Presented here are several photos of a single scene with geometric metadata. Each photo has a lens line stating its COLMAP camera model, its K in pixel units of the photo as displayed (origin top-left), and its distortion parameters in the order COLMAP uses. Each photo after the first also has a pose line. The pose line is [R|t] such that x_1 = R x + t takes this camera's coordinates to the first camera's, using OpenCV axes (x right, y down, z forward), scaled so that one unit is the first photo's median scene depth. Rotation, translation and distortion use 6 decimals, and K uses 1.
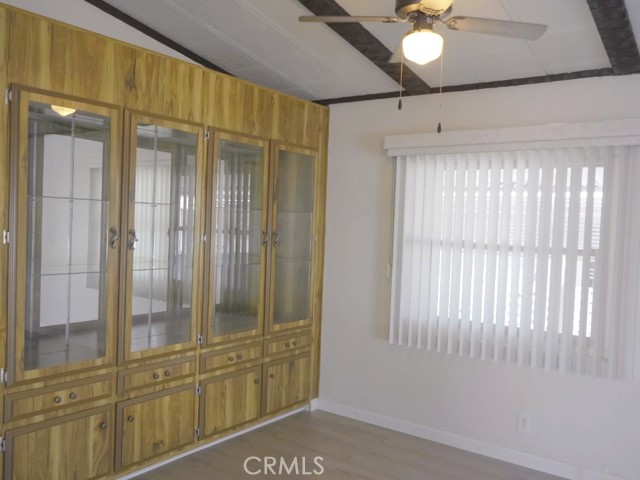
lens RADIAL K [[571.7, 0, 321.4], [0, 571.7, 237.5], [0, 0, 1]] dist [0.004164, -0.012656]
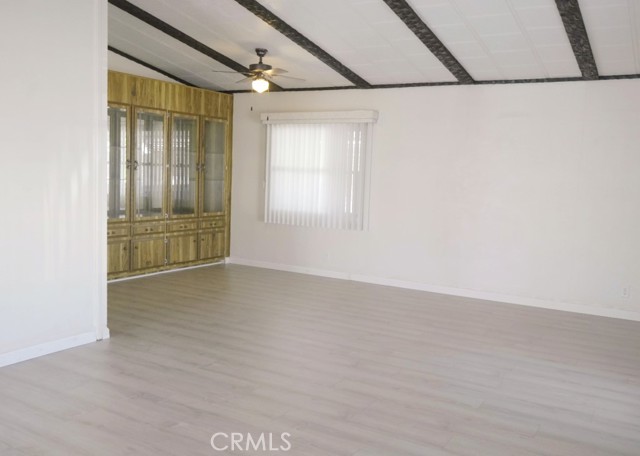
lens RADIAL K [[606.0, 0, 318.6], [0, 606.0, 232.9], [0, 0, 1]] dist [-0.033750, 0.000000]
pose [[0.995967, -0.009067, 0.089259, 0.122774], [0.002152, 0.997009, 0.077260, 0.066648], [-0.089693, -0.076756, 0.993007, -1.080185]]
